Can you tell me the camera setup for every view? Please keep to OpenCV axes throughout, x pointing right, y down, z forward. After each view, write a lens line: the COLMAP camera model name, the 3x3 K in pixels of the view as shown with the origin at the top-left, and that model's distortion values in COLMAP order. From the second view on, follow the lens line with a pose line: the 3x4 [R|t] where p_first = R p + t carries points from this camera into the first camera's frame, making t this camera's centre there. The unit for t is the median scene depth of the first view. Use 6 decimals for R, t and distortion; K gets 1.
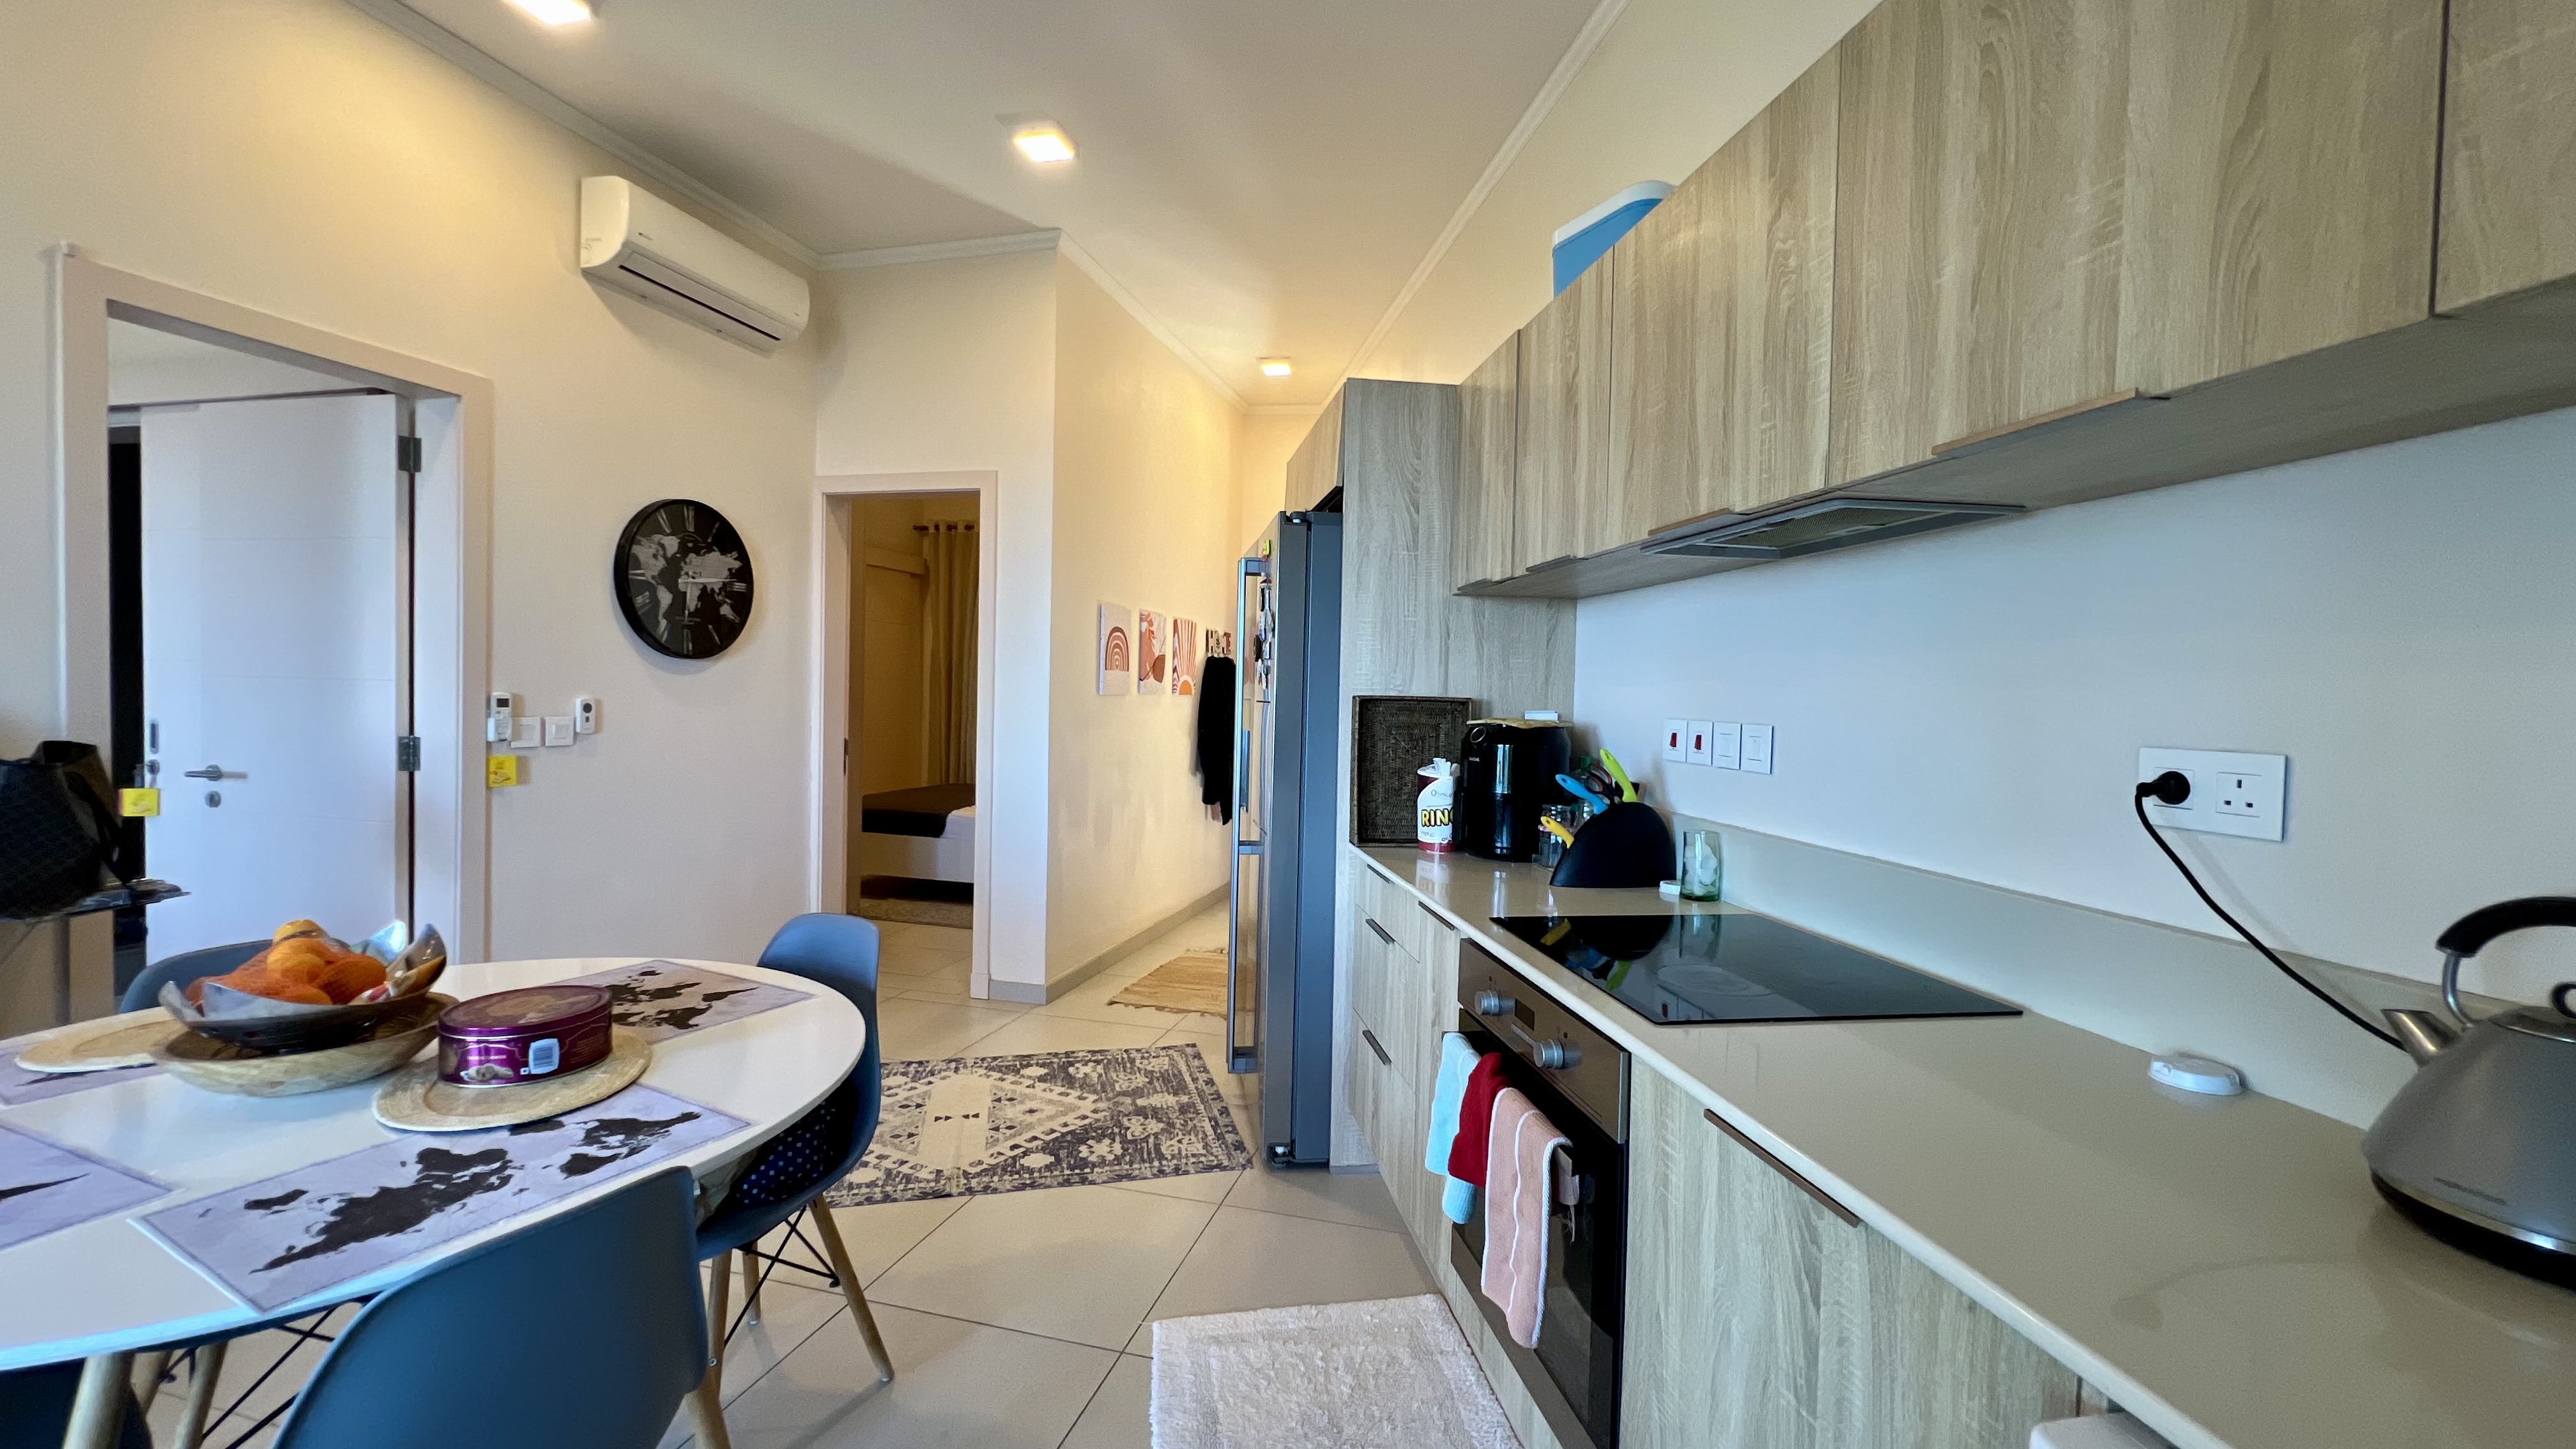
lens RADIAL K [[1037.4, 0, 1288.0], [0, 1037.4, 724.5], [0, 0, 1]] dist [-0.001393, -0.000236]
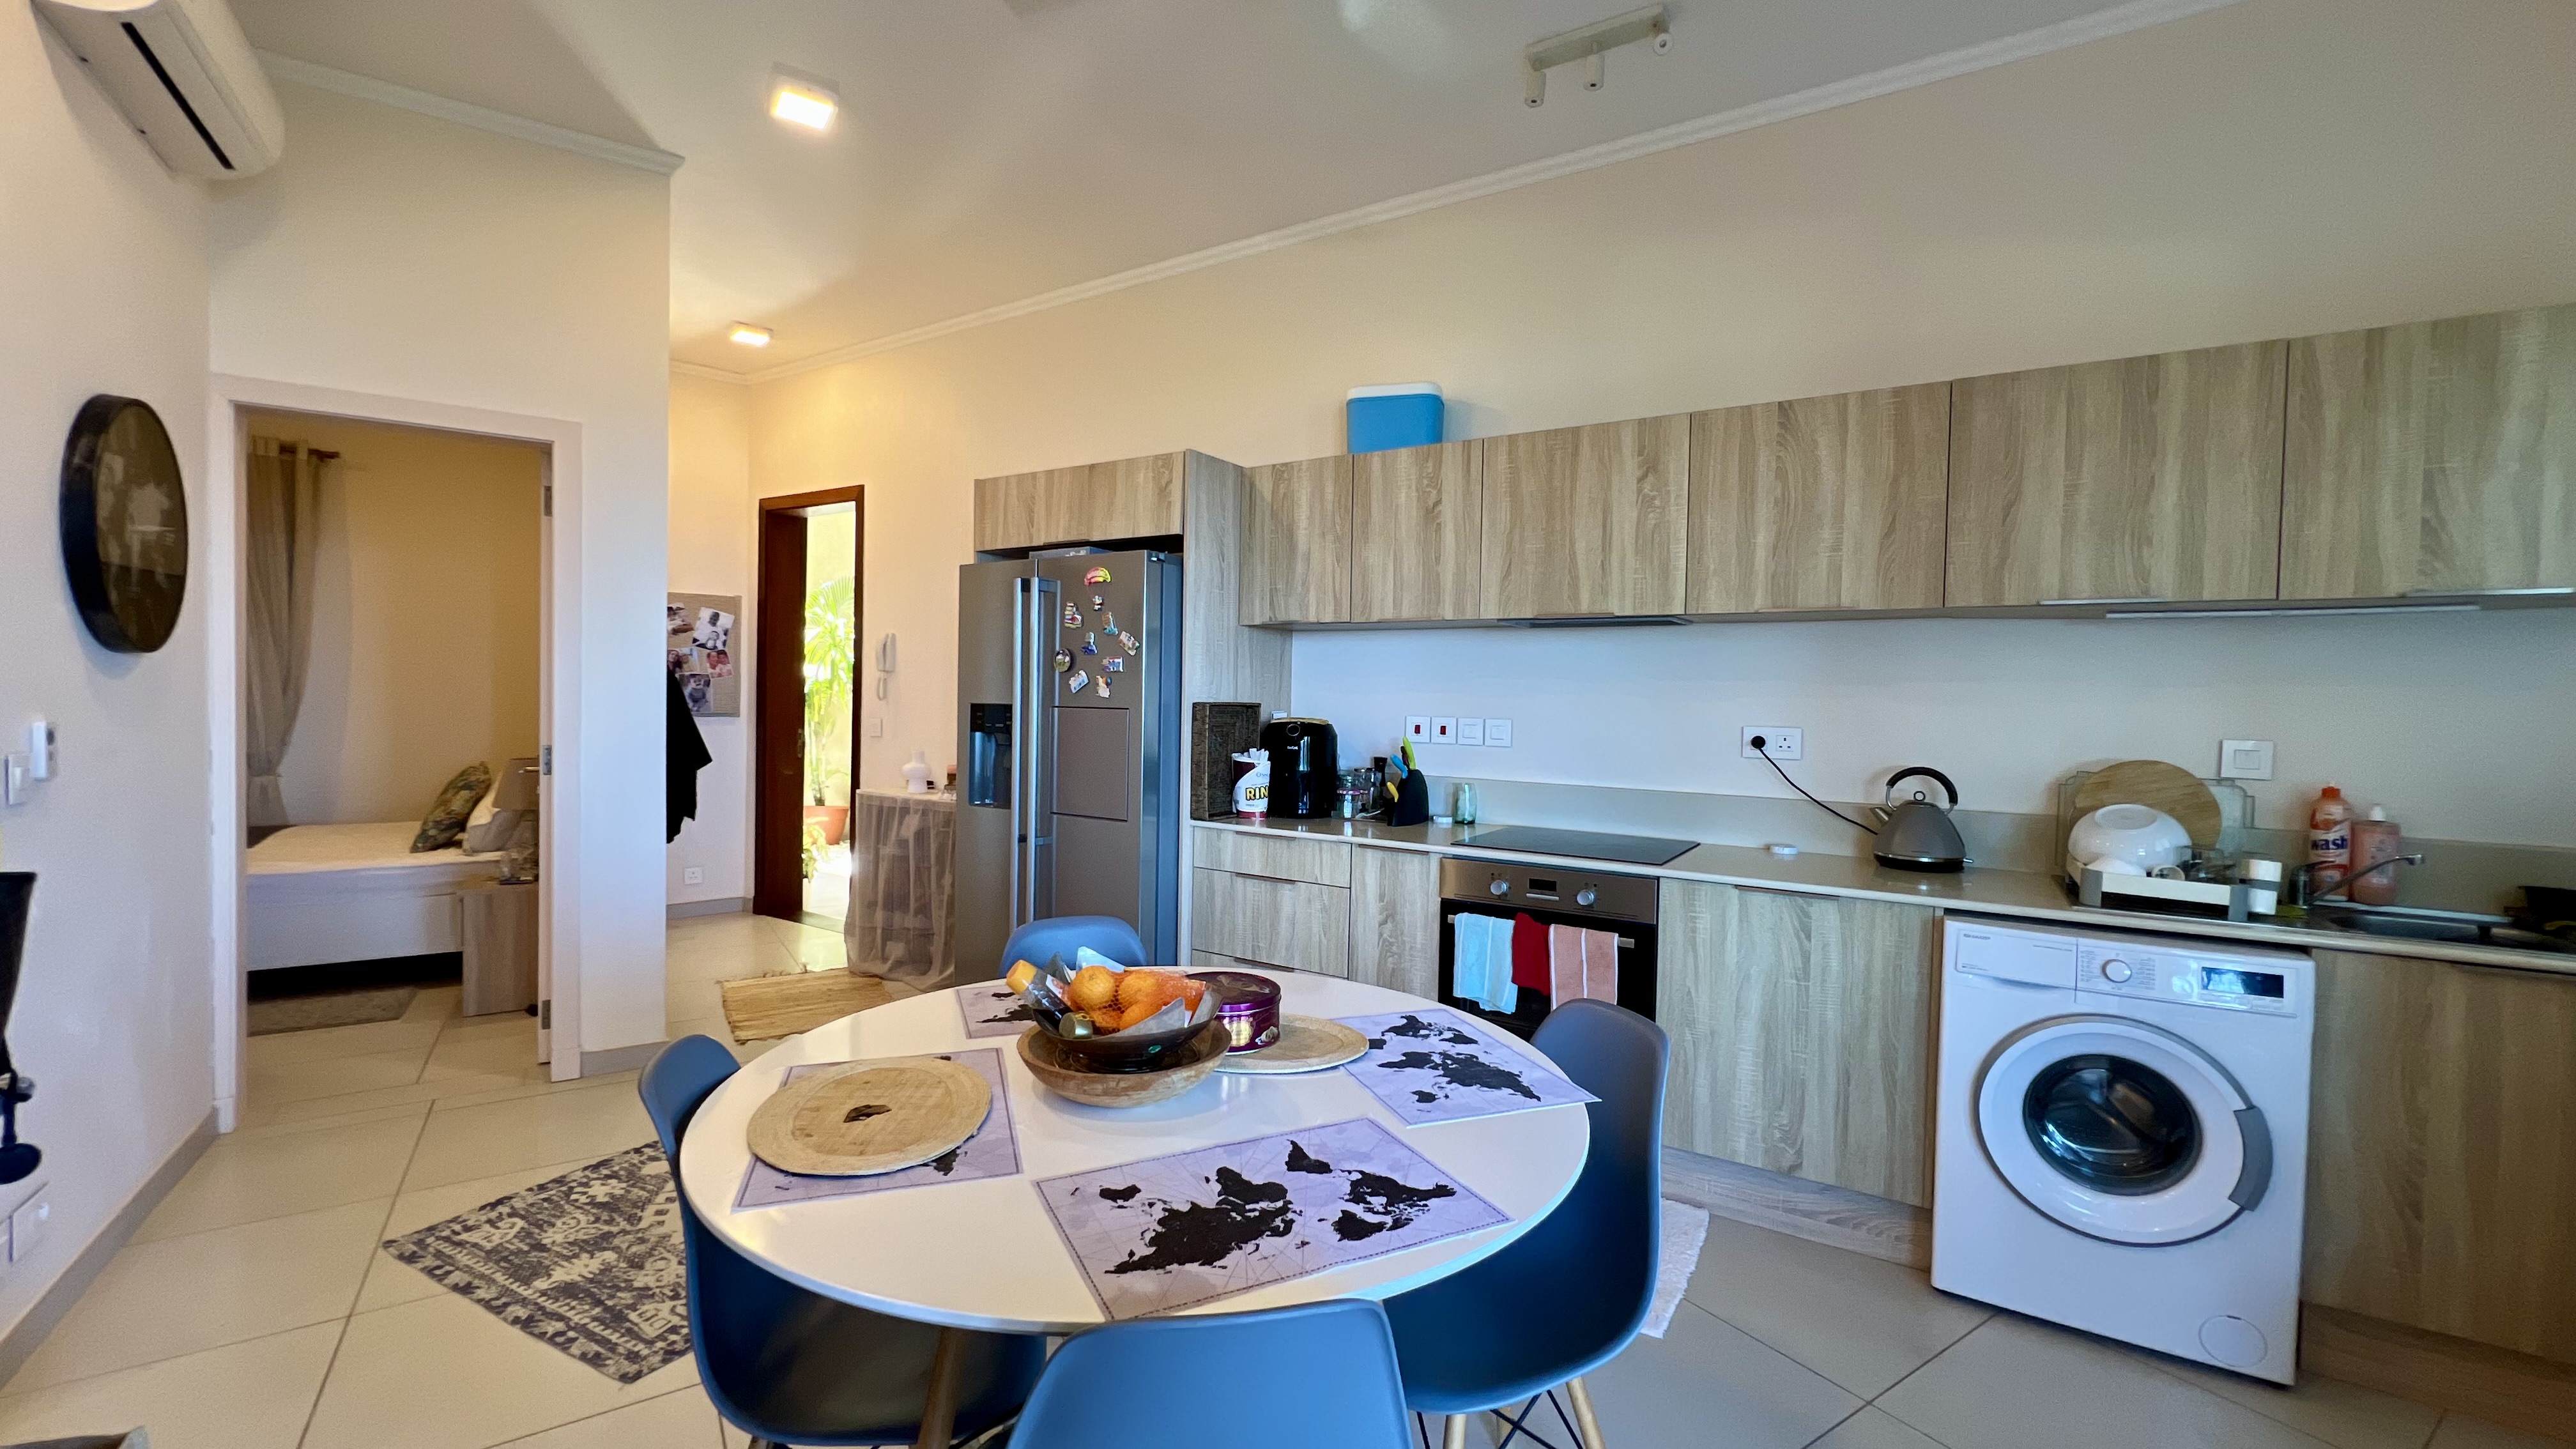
lens RADIAL K [[1037.4, 0, 1288.0], [0, 1037.4, 724.5], [0, 0, 1]] dist [-0.001393, -0.000236]
pose [[0.658260, -0.030833, 0.752159, -1.640886], [0.019760, 0.999524, 0.023680, -0.058330], [-0.752532, -0.000725, 0.658556, 0.172505]]
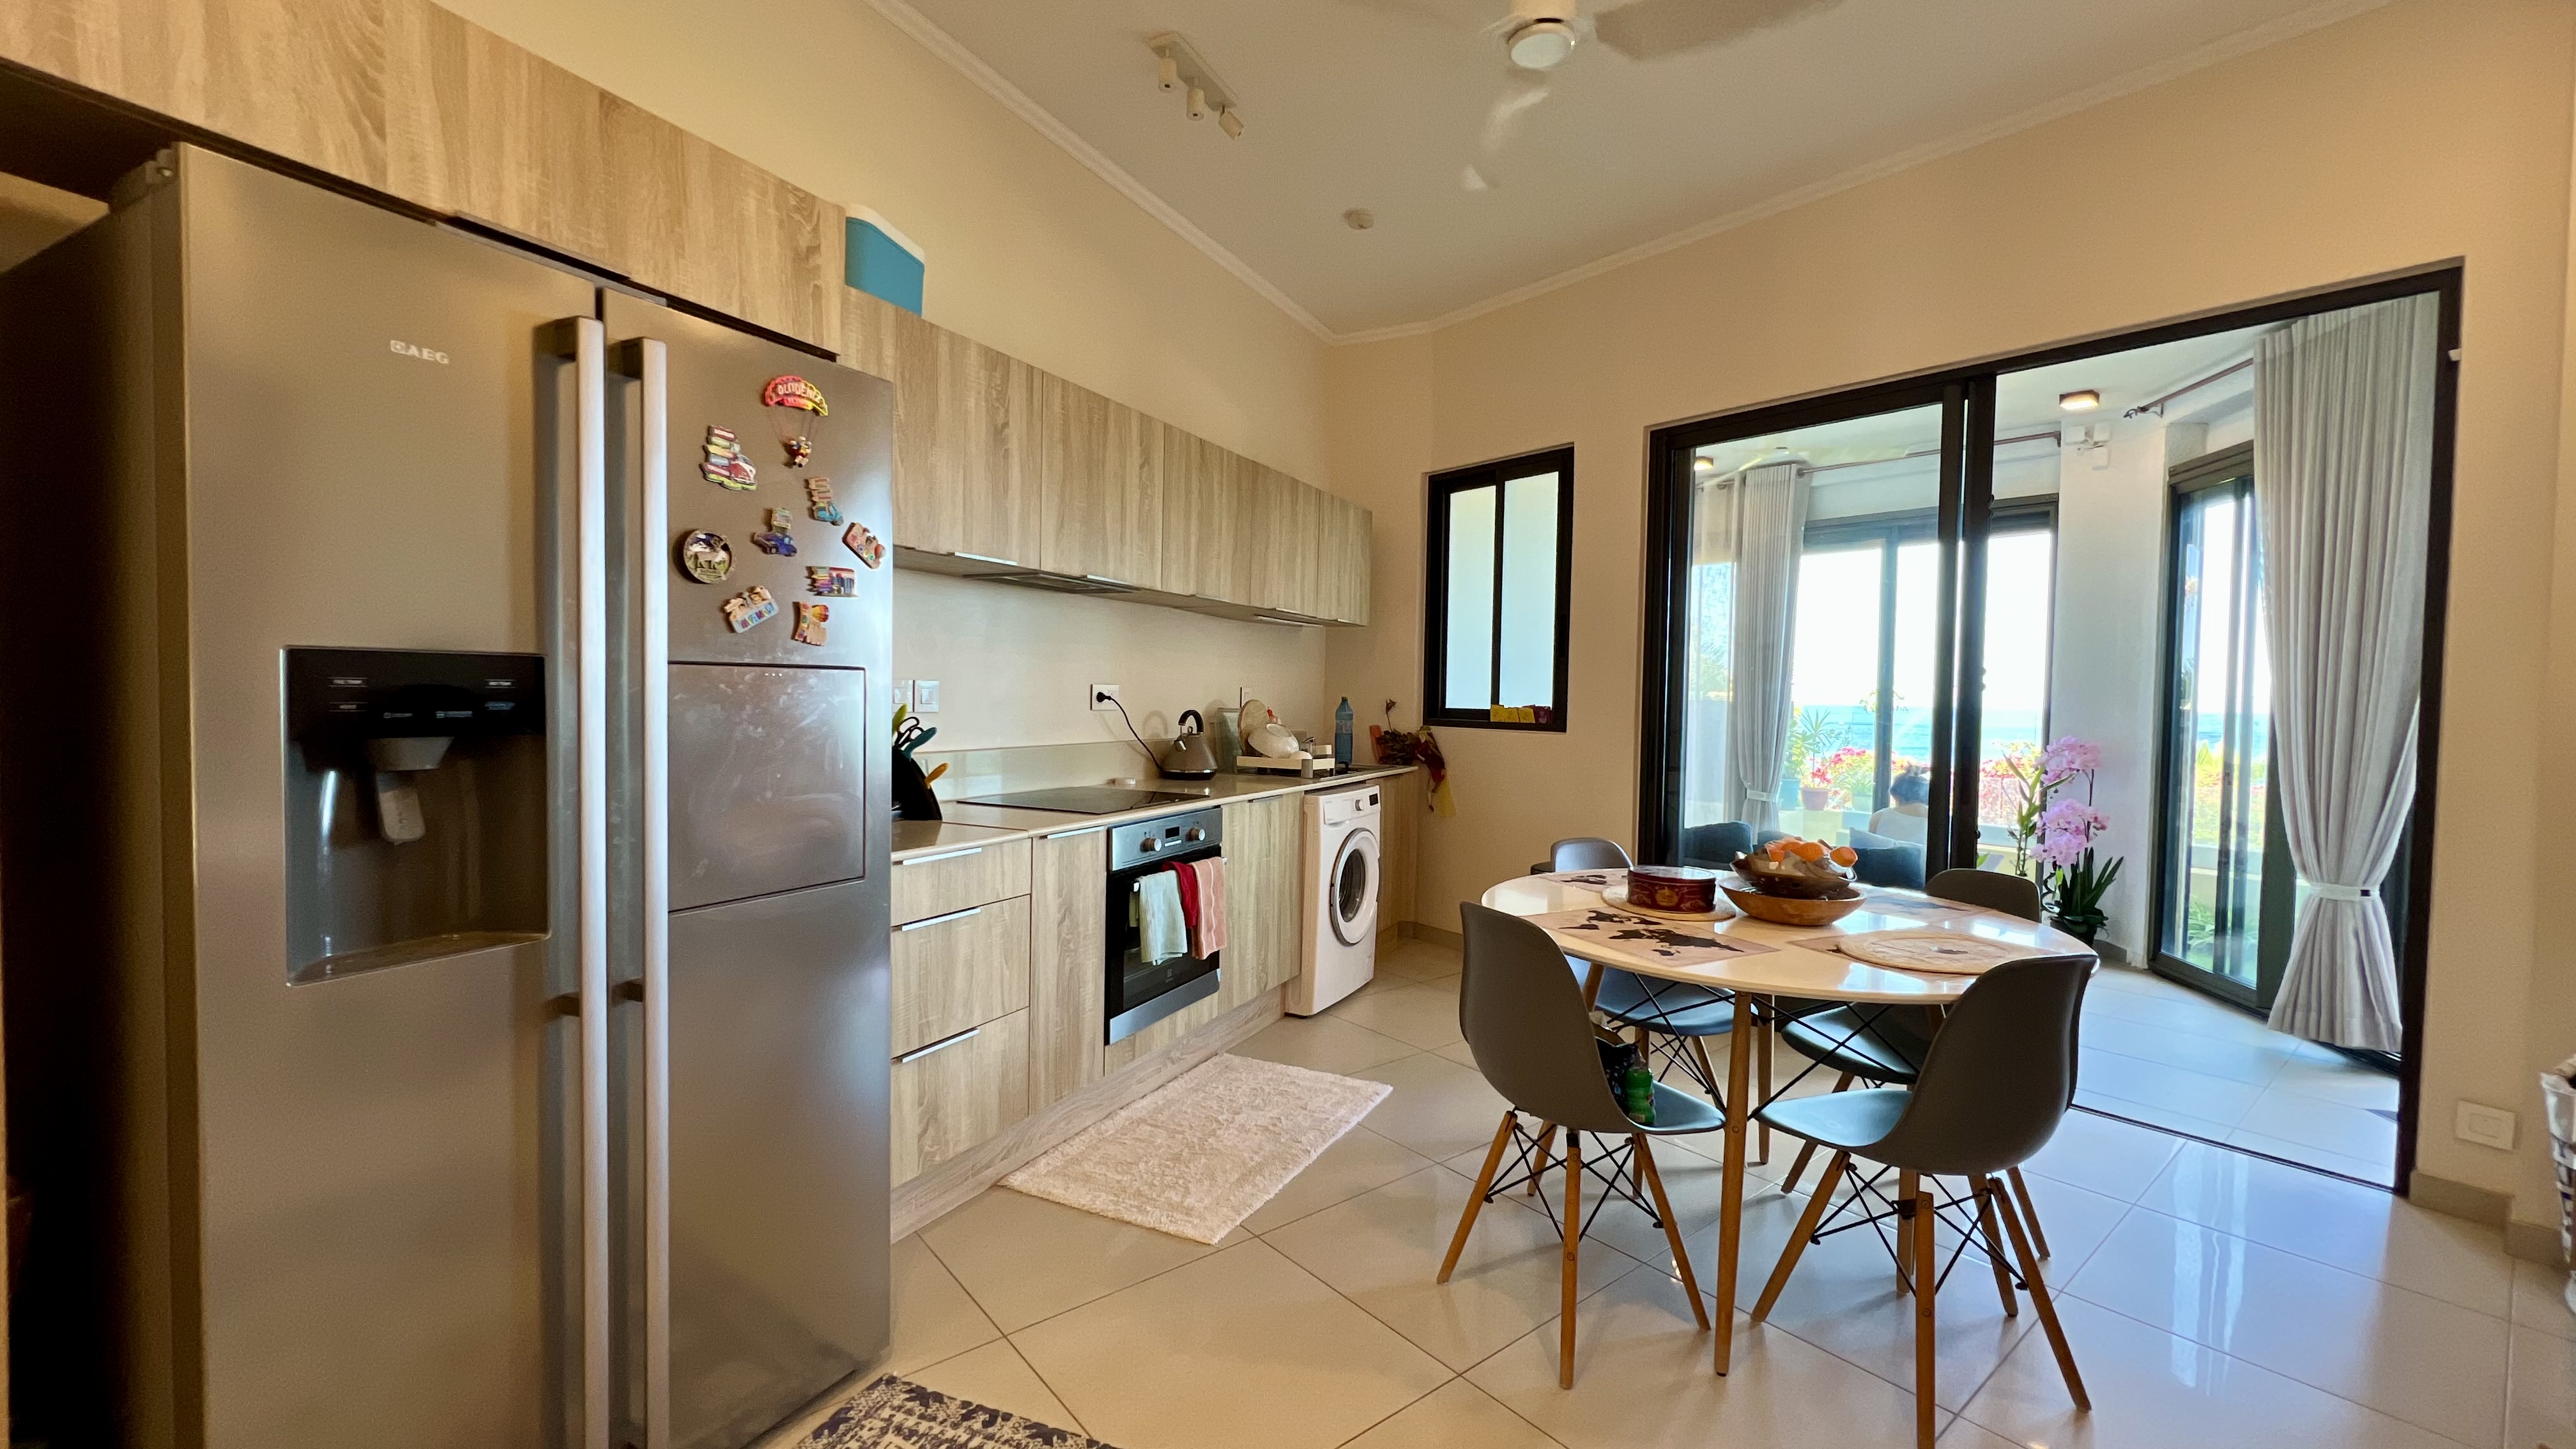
lens RADIAL K [[1041.8, 0, 1288.0], [0, 1041.8, 724.5], [0, 0, 1]] dist [-0.000033, -0.000003]
pose [[-0.810356, -0.054471, 0.583400, -1.244952], [-0.016190, 0.997371, 0.070634, -0.075781], [-0.585713, 0.047794, -0.809108, 2.934282]]
